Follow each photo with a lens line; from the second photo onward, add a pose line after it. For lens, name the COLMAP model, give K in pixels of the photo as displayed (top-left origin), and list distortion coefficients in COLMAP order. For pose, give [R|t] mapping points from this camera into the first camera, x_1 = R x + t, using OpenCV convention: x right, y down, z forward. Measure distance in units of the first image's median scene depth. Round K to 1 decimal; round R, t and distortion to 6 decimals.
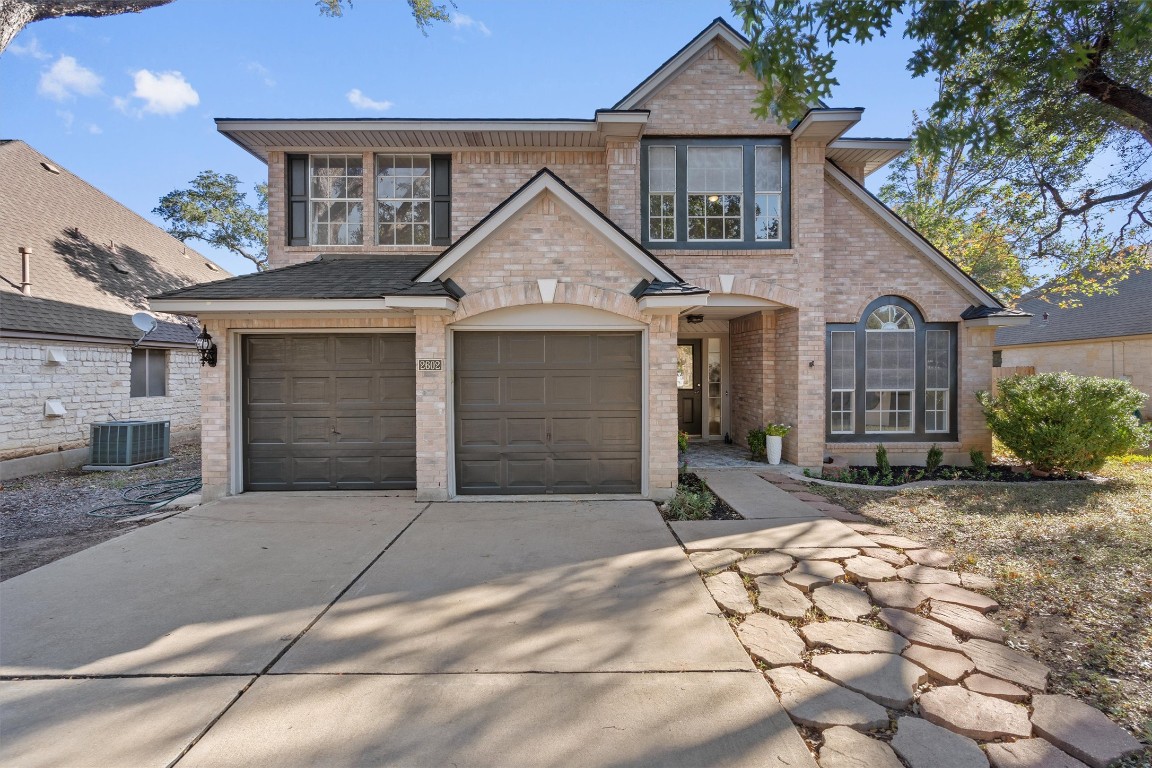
lens RADIAL K [[516.1, 0, 573.7], [0, 516.1, 370.5], [0, 0, 1]] dist [-0.004555, 0.000932]
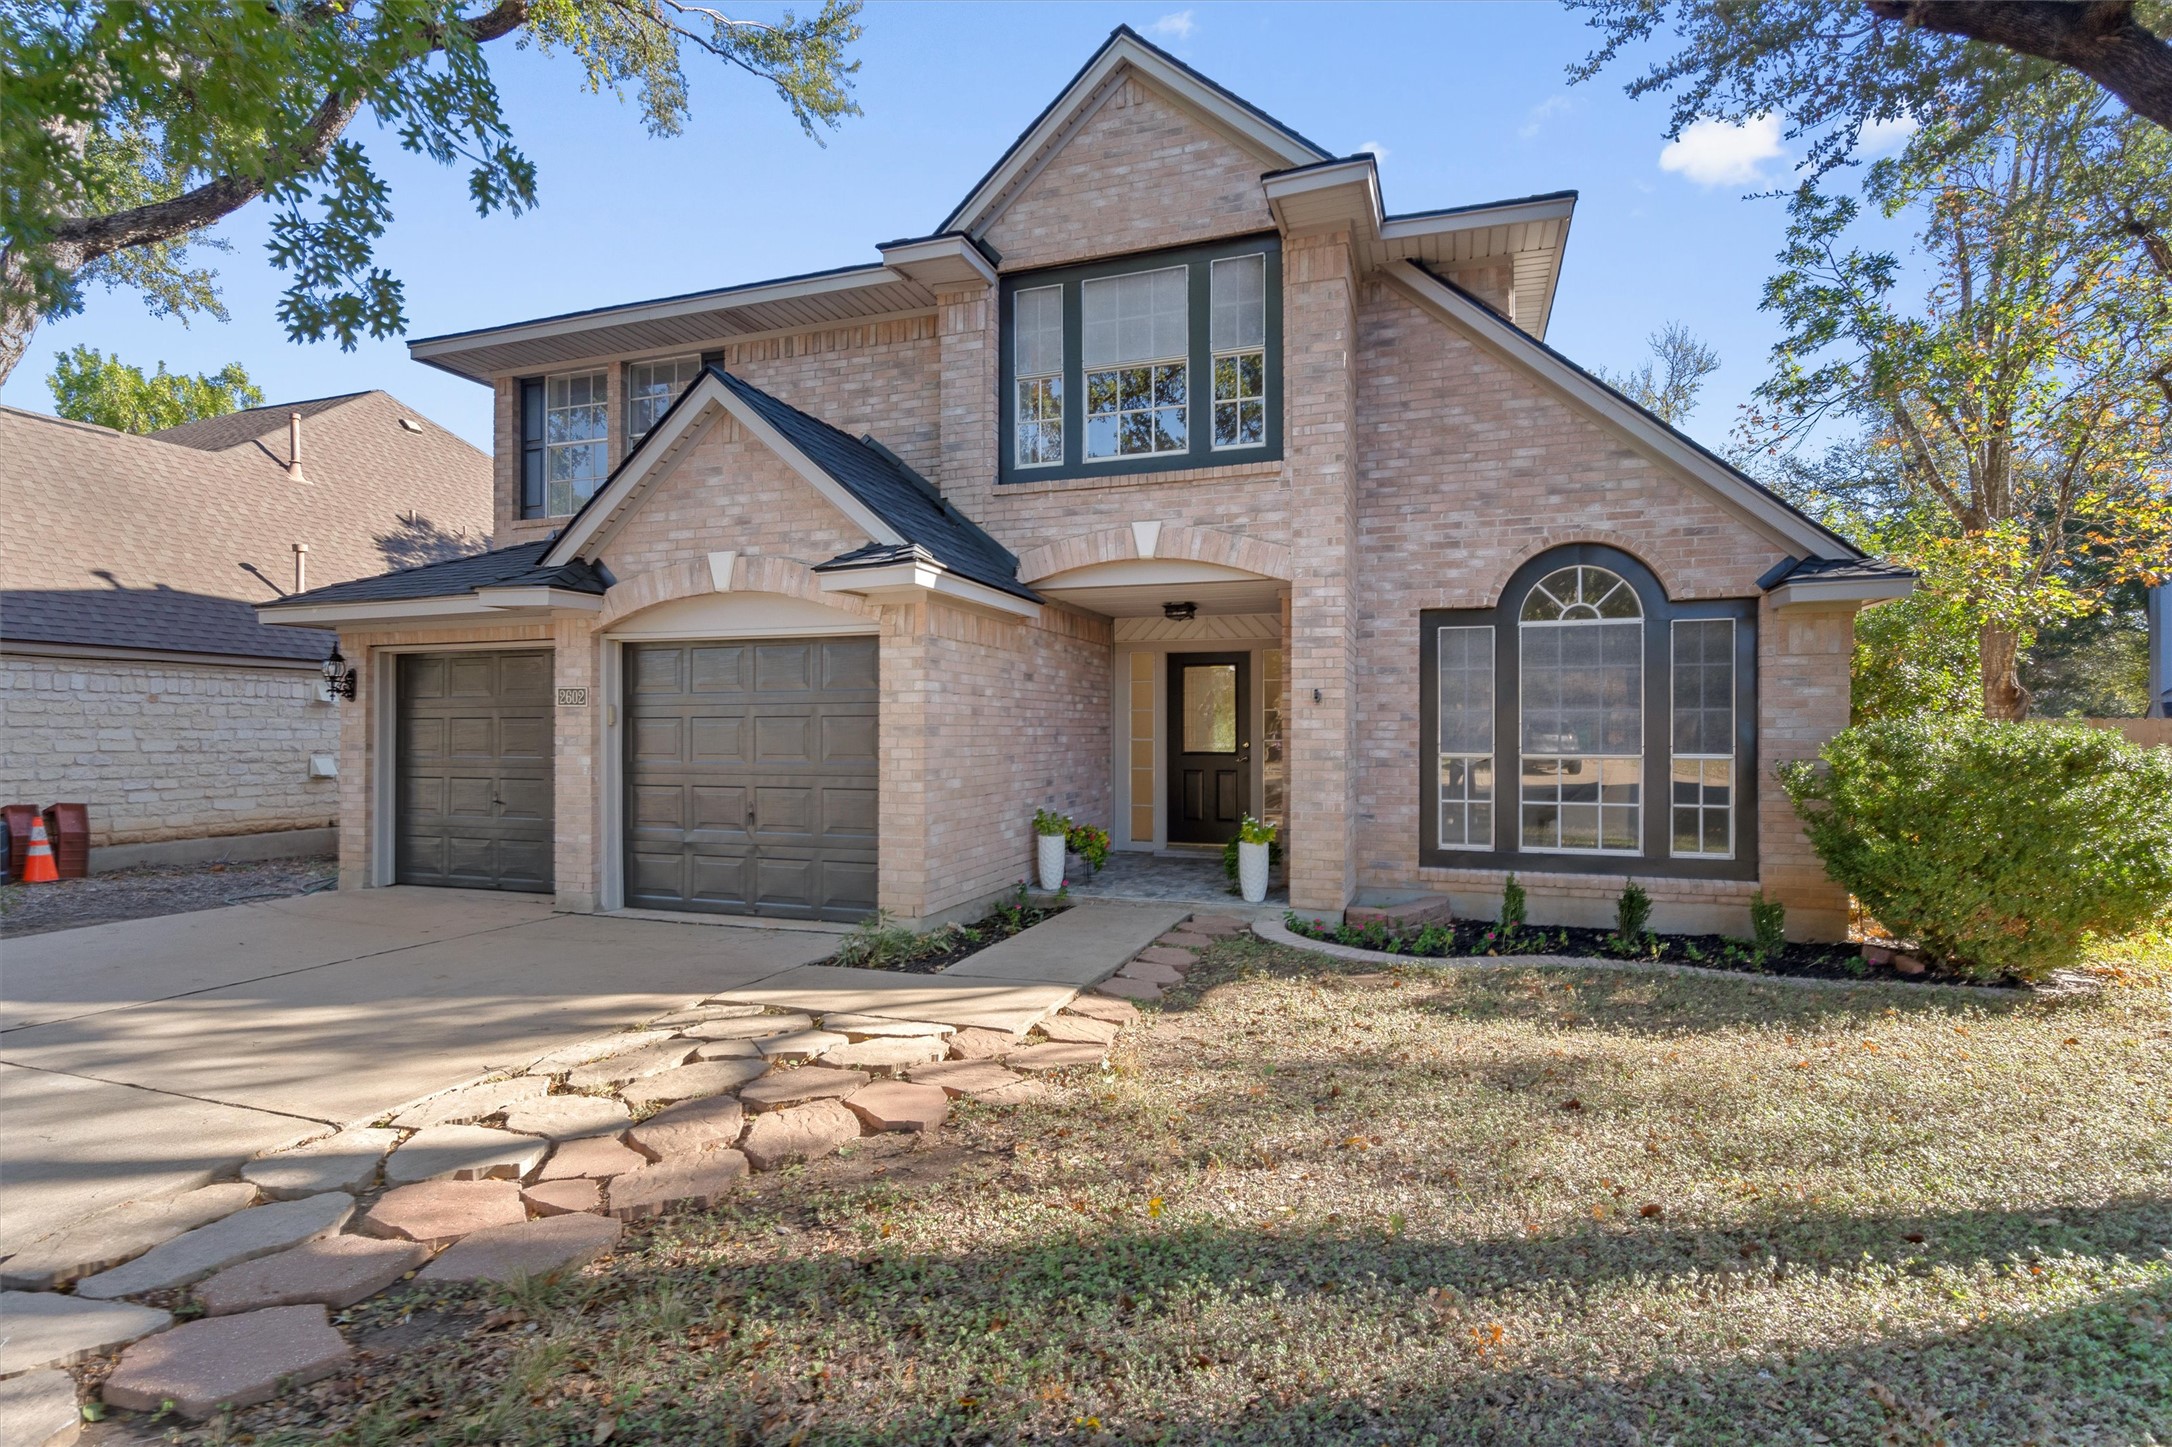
lens RADIAL K [[1031.6, 0, 1086.0], [0, 1031.6, 723.5], [0, 0, 1]] dist [-0.002493, -0.000223]
pose [[0.939492, 0.003609, -0.342553, 0.613855], [-0.006477, 0.999953, -0.007229, 0.022435], [0.342511, 0.009010, 0.939471, 0.022956]]
